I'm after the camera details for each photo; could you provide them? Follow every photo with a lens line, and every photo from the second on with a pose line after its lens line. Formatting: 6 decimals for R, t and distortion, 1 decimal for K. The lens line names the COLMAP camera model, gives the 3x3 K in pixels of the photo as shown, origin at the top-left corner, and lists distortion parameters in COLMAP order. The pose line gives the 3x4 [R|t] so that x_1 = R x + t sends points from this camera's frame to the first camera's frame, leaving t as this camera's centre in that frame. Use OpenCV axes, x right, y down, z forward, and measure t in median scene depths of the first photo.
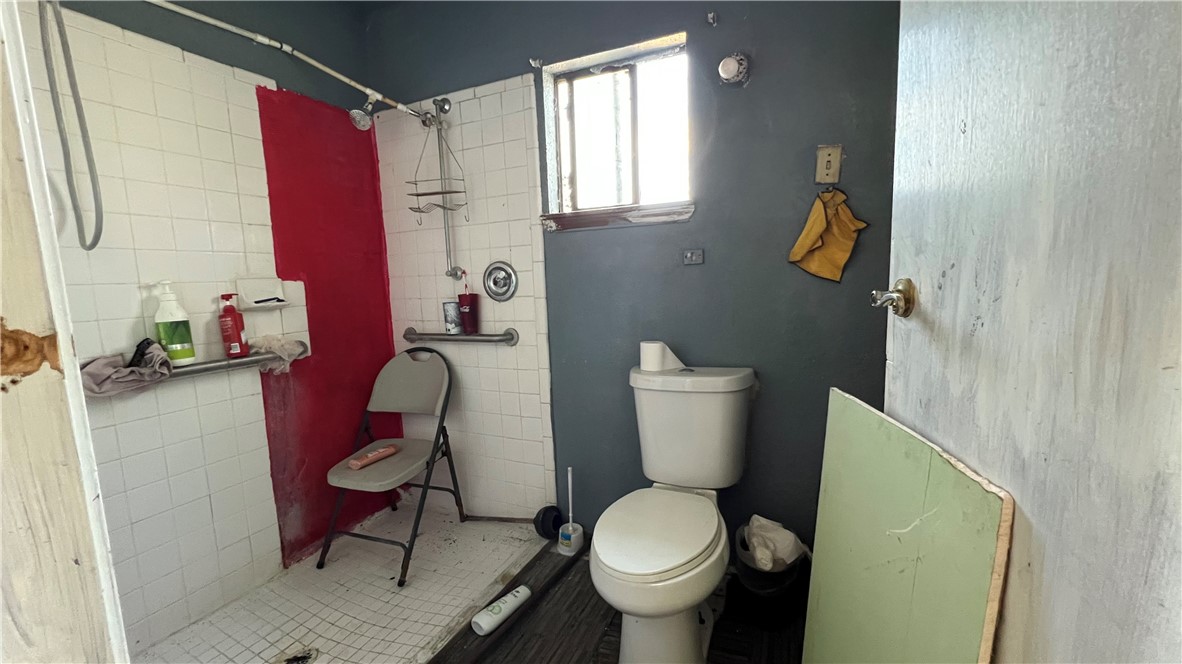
lens RADIAL K [[474.1, 0, 592.6], [0, 474.1, 333.5], [0, 0, 1]] dist [-0.000905, 0.000610]
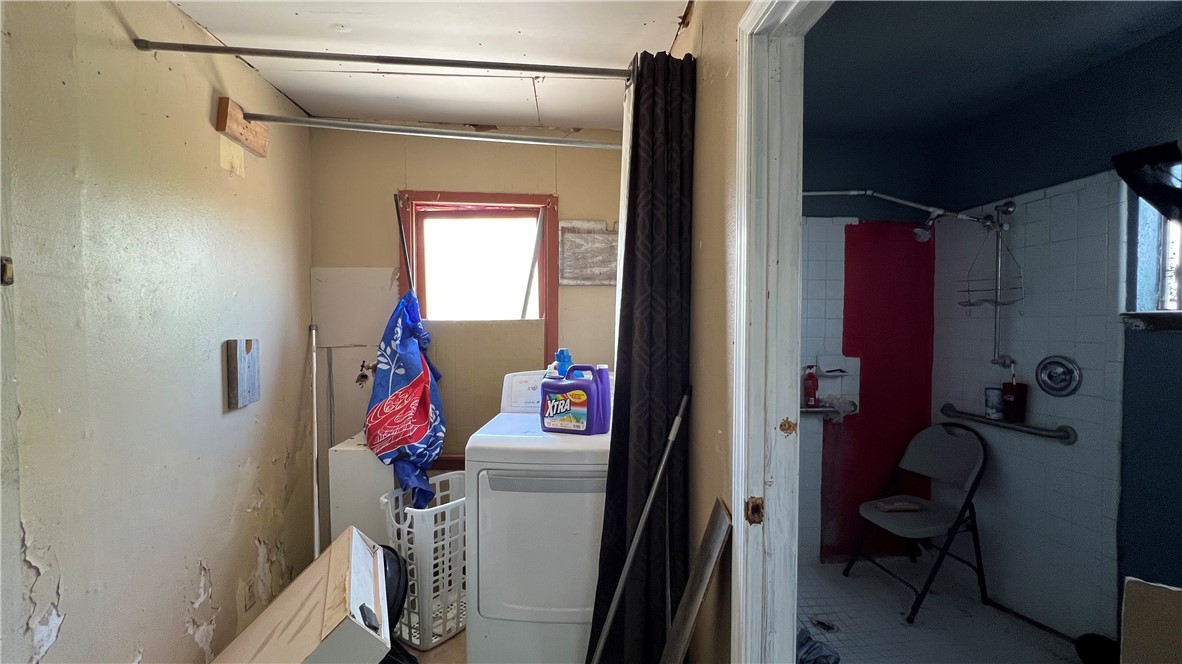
lens RADIAL K [[486.8, 0, 591.0], [0, 486.8, 332.0], [0, 0, 1]] dist [0.003111, 0.000903]
pose [[0.503548, 0.060207, -0.861867, 0.183296], [-0.127287, 0.991853, -0.005080, -0.072682], [0.854539, 0.112263, 0.507110, -0.343396]]
